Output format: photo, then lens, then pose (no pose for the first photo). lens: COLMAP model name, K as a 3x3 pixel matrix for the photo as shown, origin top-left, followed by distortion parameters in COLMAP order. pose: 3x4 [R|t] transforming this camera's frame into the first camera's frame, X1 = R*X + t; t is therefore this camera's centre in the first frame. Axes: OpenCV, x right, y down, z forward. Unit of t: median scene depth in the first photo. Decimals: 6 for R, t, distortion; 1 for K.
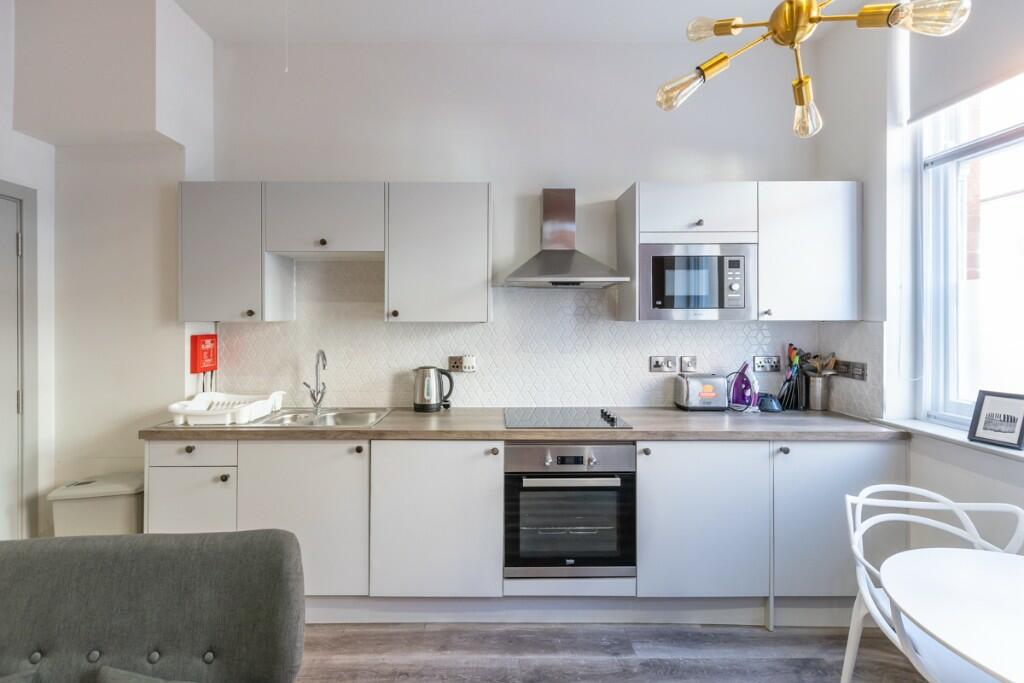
lens RADIAL K [[466.3, 0, 496.0], [0, 466.3, 323.4], [0, 0, 1]] dist [0.001842, -0.000049]
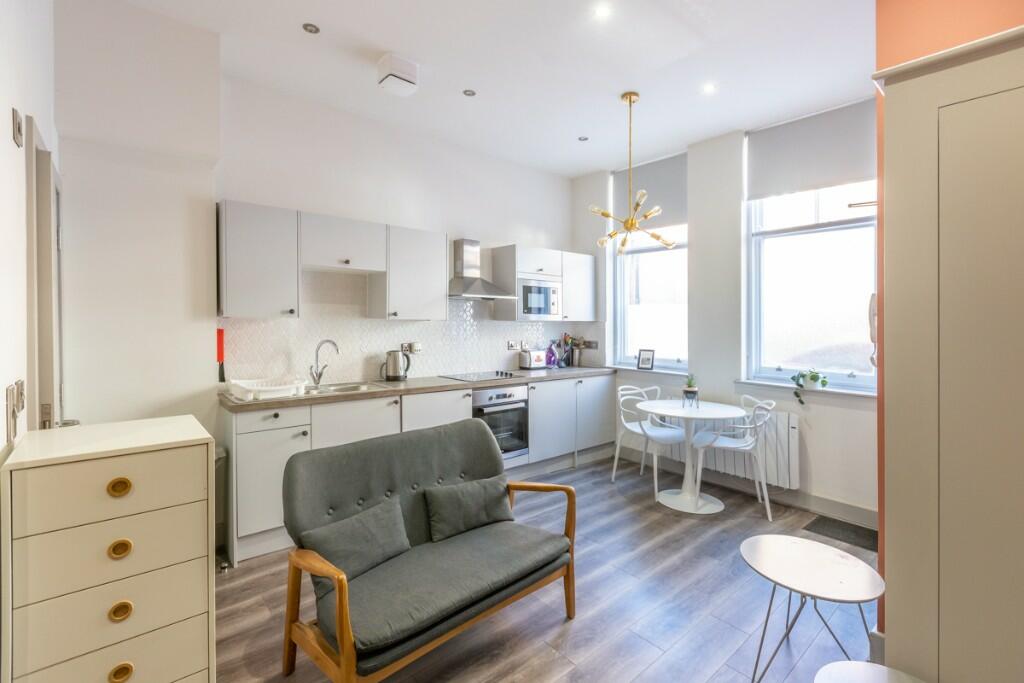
lens RADIAL K [[466.3, 0, 496.0], [0, 466.3, 323.4], [0, 0, 1]] dist [0.001842, -0.000049]
pose [[0.774246, 0.005781, 0.632858, -0.910772], [-0.004541, 0.999983, -0.003579, 0.012860], [-0.632868, -0.000102, 0.774260, -0.361176]]
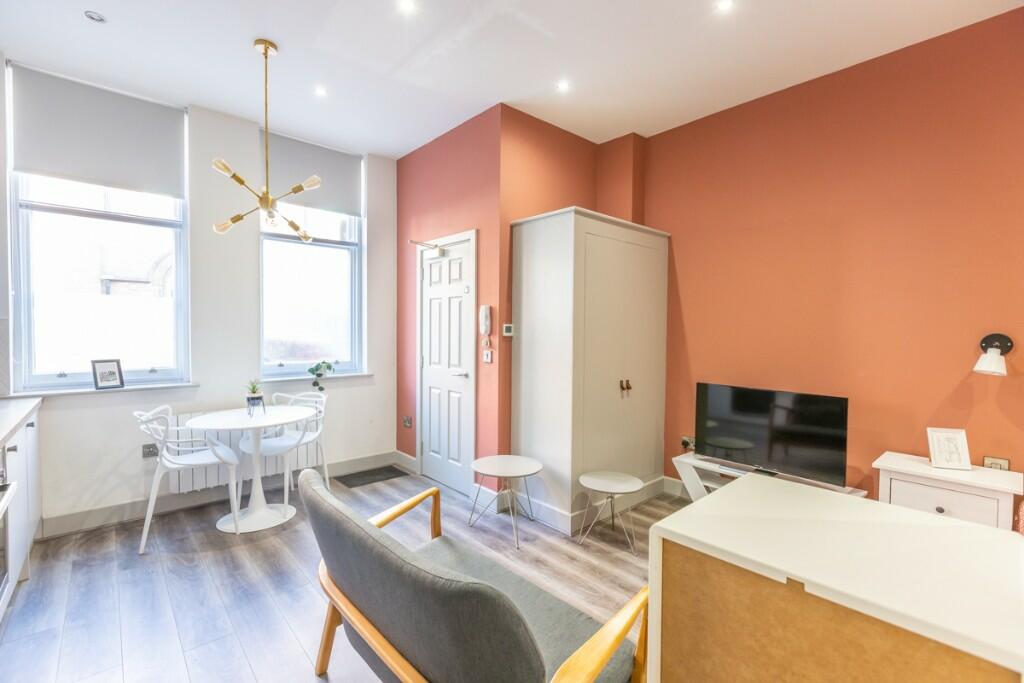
lens RADIAL K [[446.6, 0, 512.0], [0, 446.6, 341.5], [0, 0, 1]] dist [-0.001622, -0.000363]
pose [[-0.671051, -0.027496, 0.740902, -0.939616], [0.001728, 0.999251, 0.038649, 0.010637], [-0.741410, 0.027216, -0.670501, 0.750307]]
